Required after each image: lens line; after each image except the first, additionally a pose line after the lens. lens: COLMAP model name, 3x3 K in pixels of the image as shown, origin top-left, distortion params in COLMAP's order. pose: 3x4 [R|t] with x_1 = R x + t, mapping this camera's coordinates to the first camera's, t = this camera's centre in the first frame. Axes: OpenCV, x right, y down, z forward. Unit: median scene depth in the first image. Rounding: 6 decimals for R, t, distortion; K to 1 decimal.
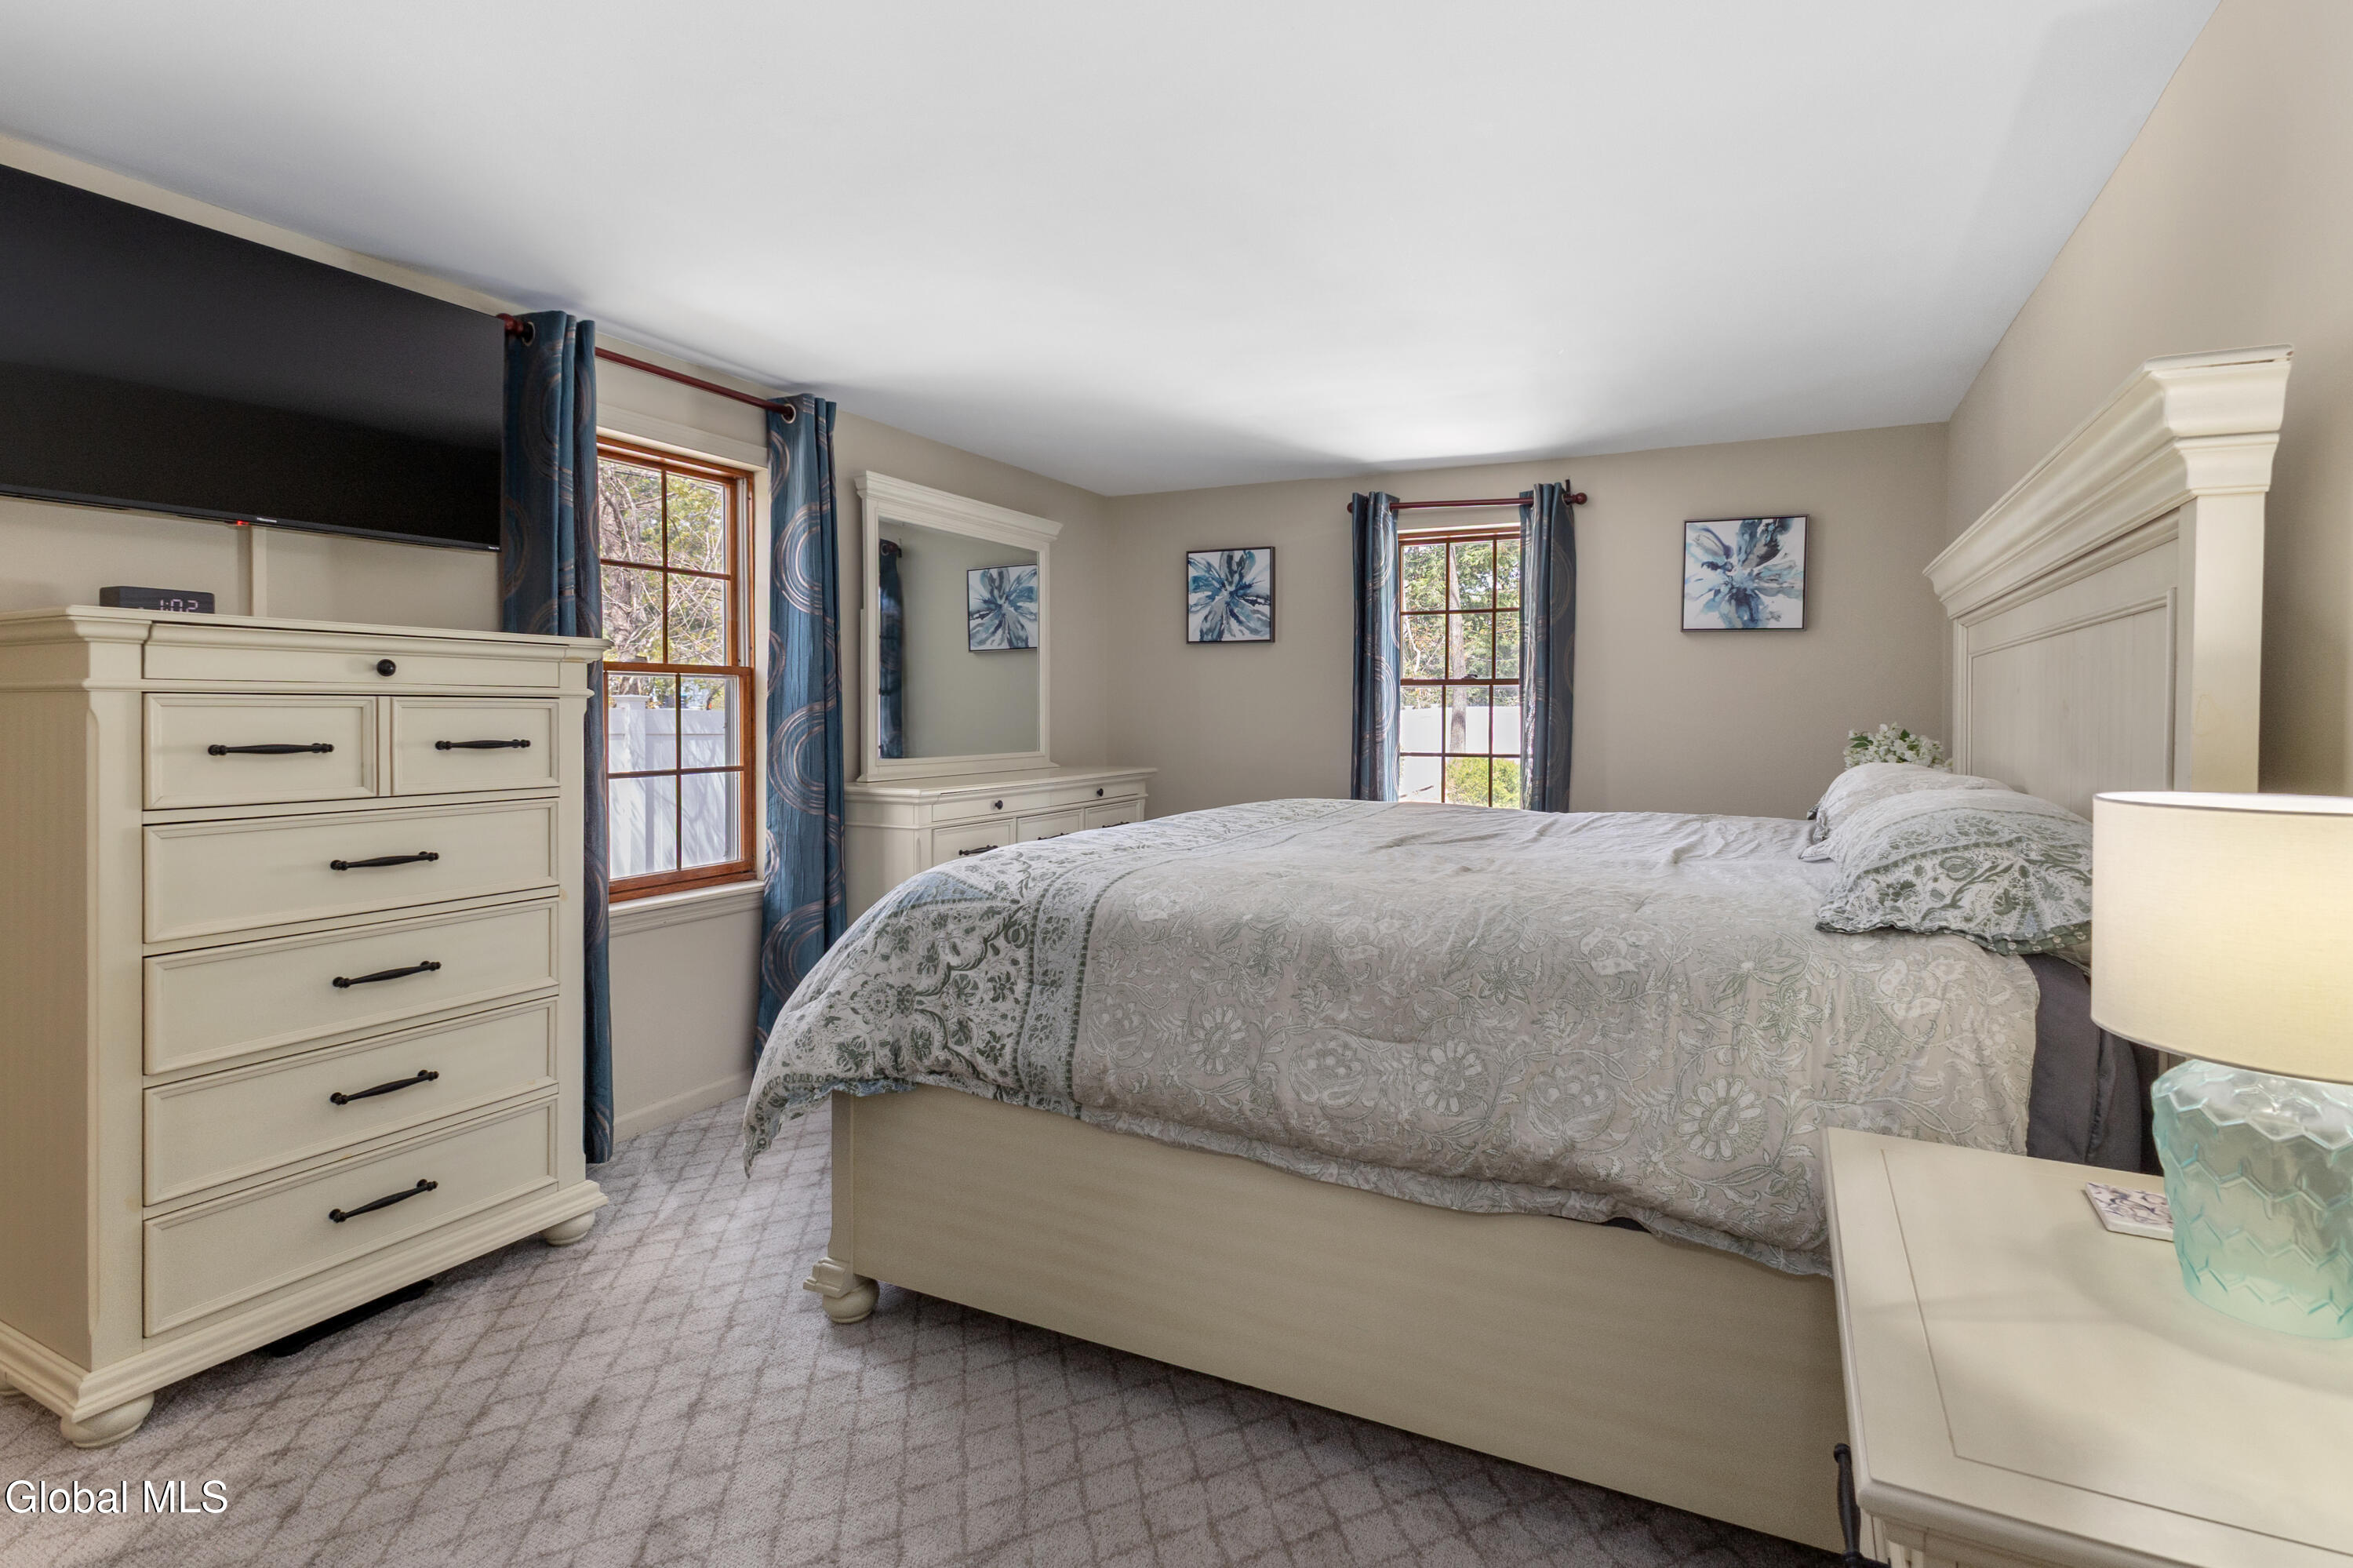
lens RADIAL K [[1142.3, 0, 1209.6], [0, 1142.3, 729.6], [0, 0, 1]] dist [0.005046, 0.000749]
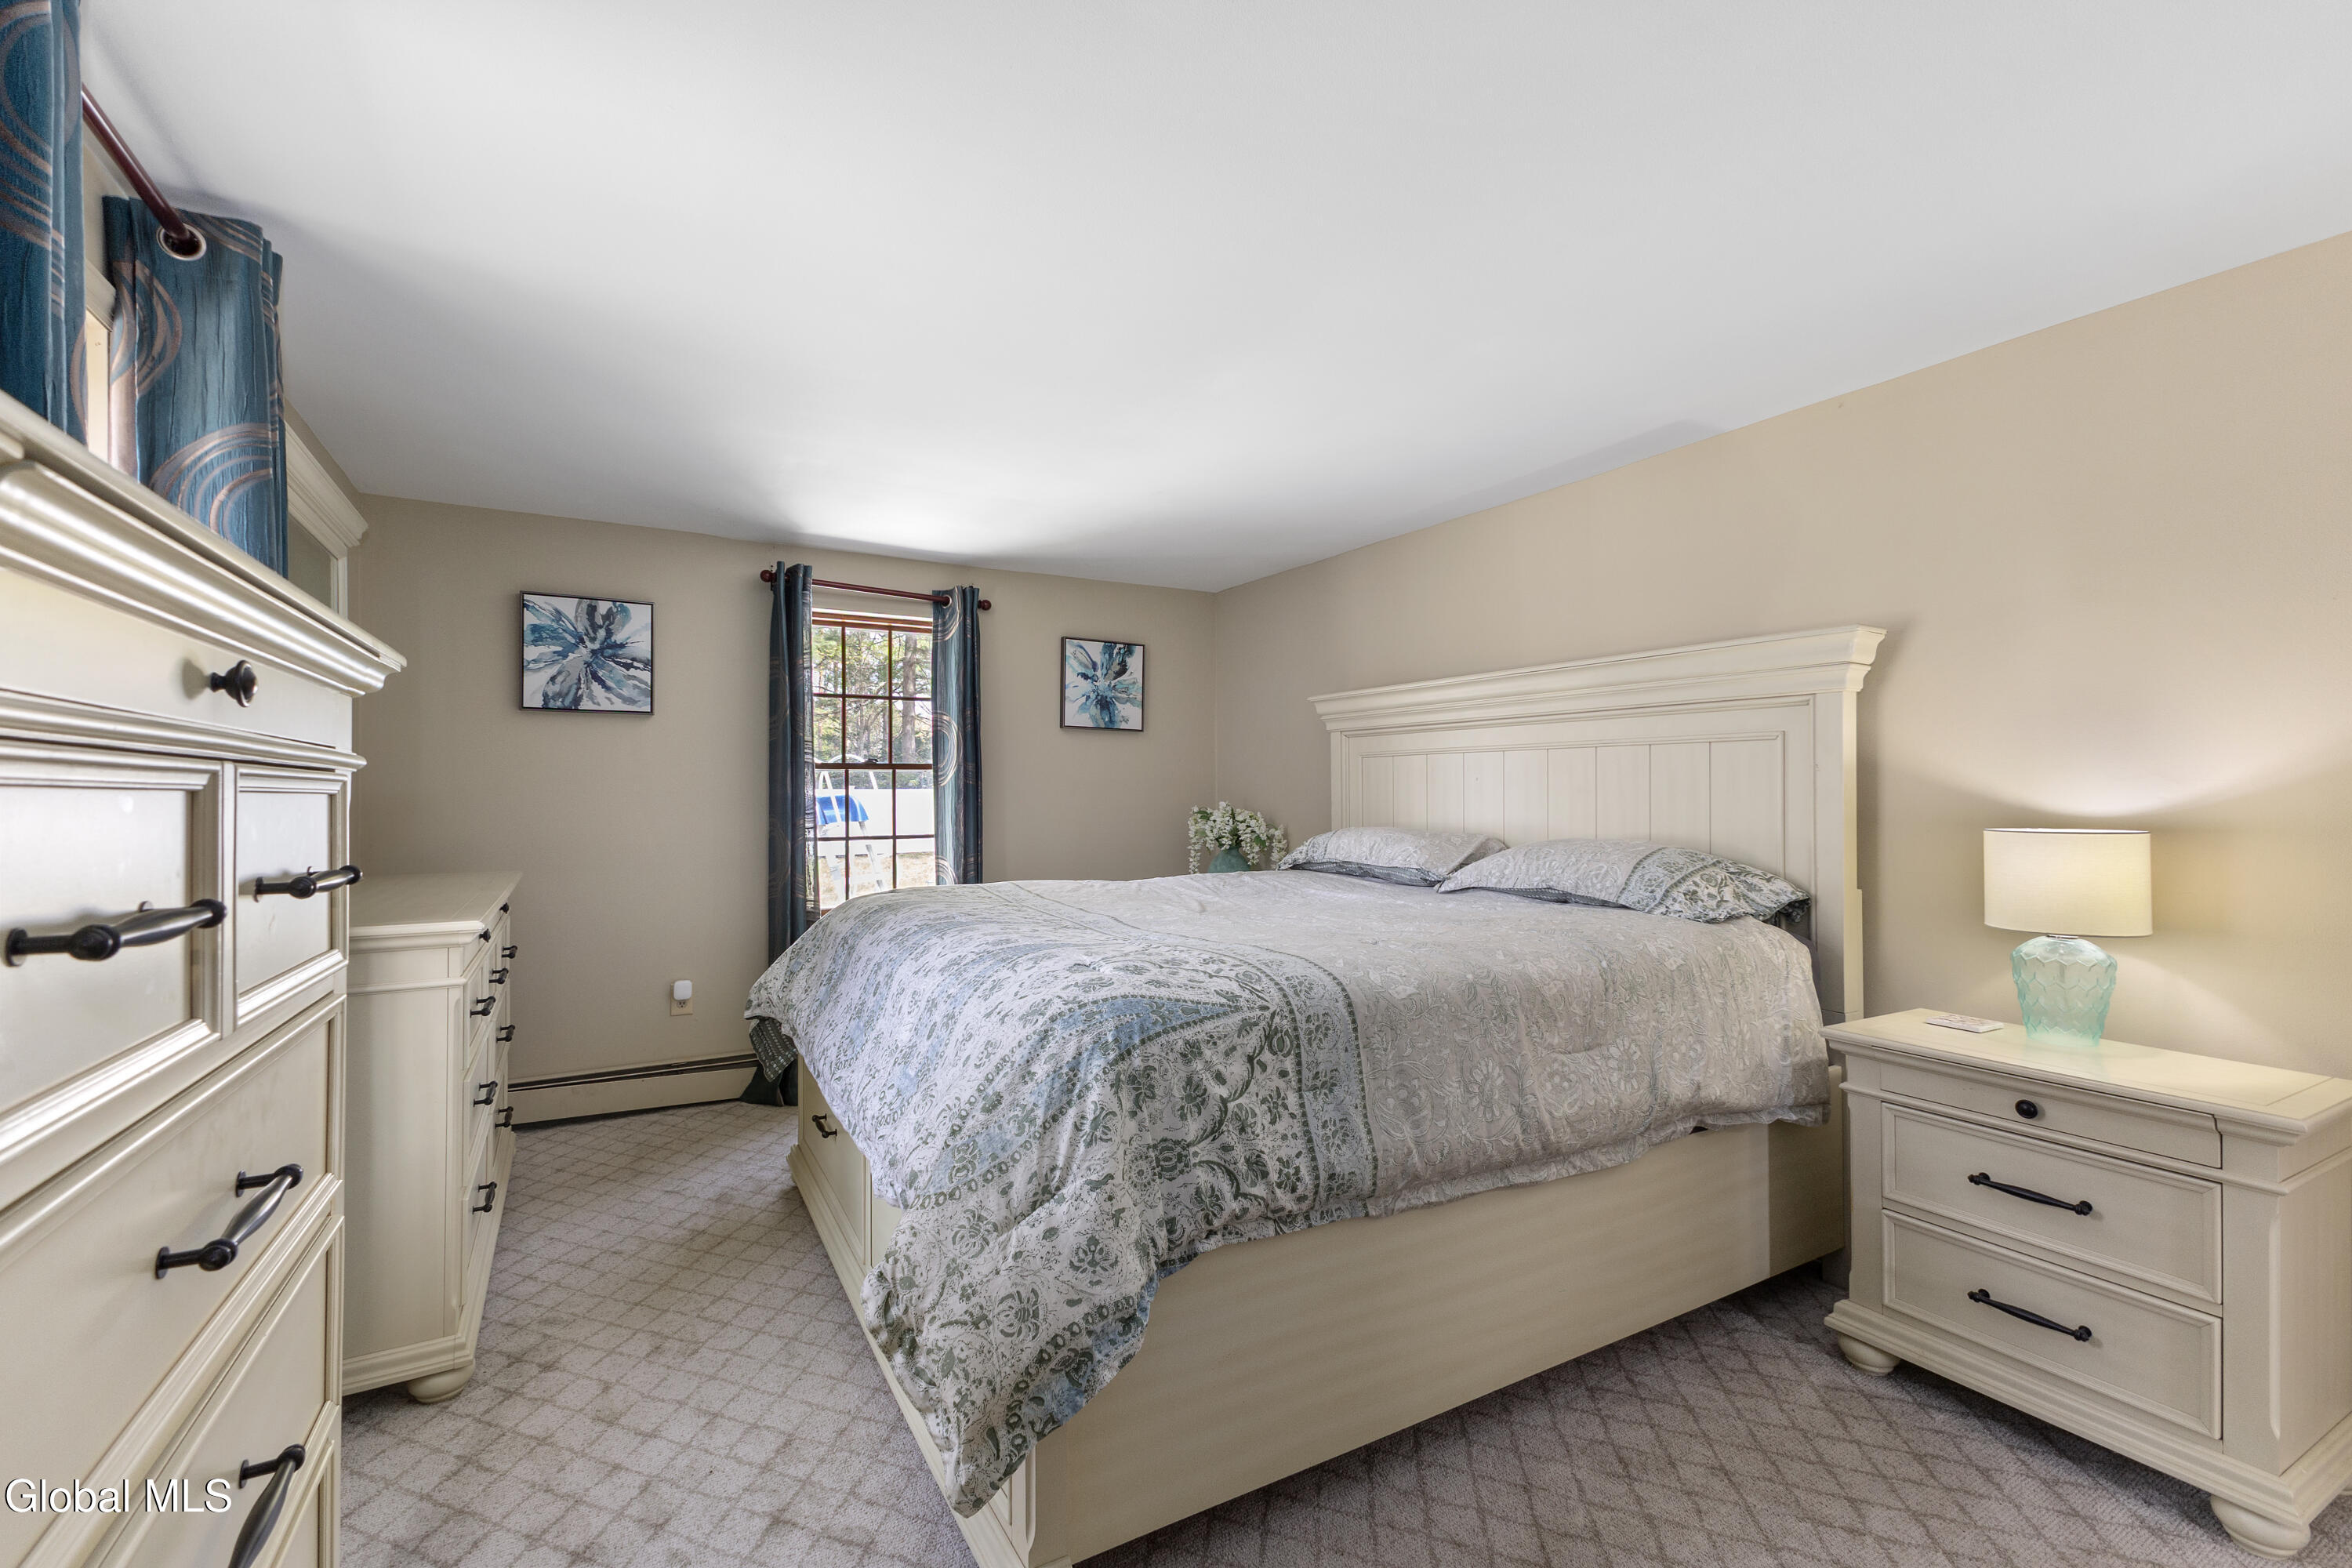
lens RADIAL K [[1019.9, 0, 1193.3], [0, 1019.9, 785.2], [0, 0, 1]] dist [0.013048, -0.002823]
pose [[0.564555, 0.001501, 0.825394, -0.468801], [0.018071, 0.999736, -0.014178, -0.007774], [-0.825198, 0.022920, 0.564379, 0.319536]]
